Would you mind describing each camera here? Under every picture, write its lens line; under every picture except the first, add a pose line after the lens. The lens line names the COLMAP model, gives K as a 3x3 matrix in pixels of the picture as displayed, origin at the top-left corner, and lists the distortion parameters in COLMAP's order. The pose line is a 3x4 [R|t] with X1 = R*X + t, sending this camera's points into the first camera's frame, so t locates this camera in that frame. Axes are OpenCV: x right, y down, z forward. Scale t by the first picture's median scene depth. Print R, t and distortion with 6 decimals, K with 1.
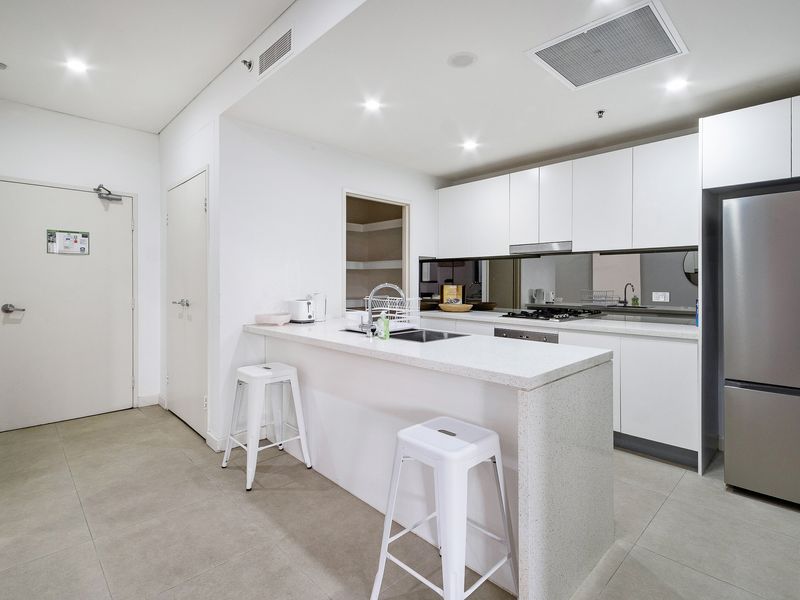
lens RADIAL K [[409.0, 0, 419.5], [0, 409.0, 280.8], [0, 0, 1]] dist [0.036586, -0.018978]
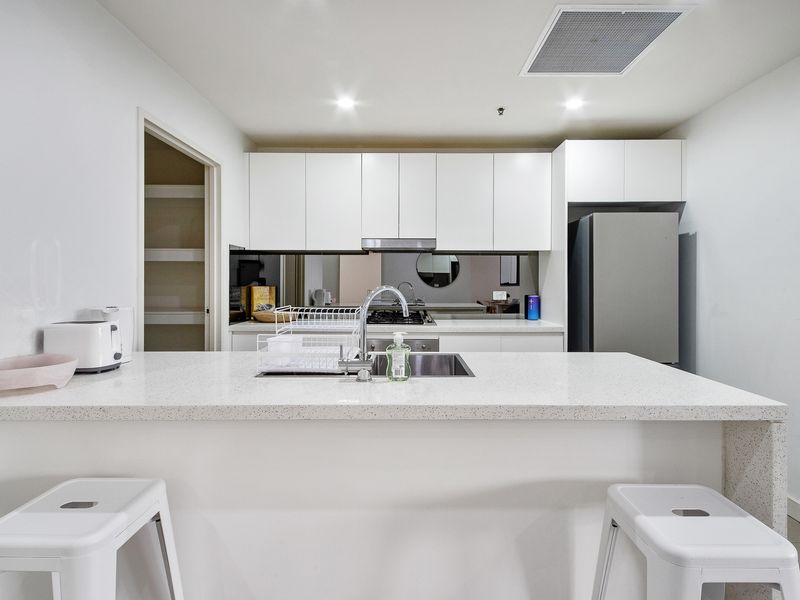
lens RADIAL K [[409.0, 0, 419.5], [0, 409.0, 280.8], [0, 0, 1]] dist [0.036586, -0.018978]
pose [[0.714697, -0.001590, 0.699432, -0.261565], [-0.002397, 0.999986, 0.004723, -0.003829], [-0.699430, -0.005052, 0.714683, 0.293738]]
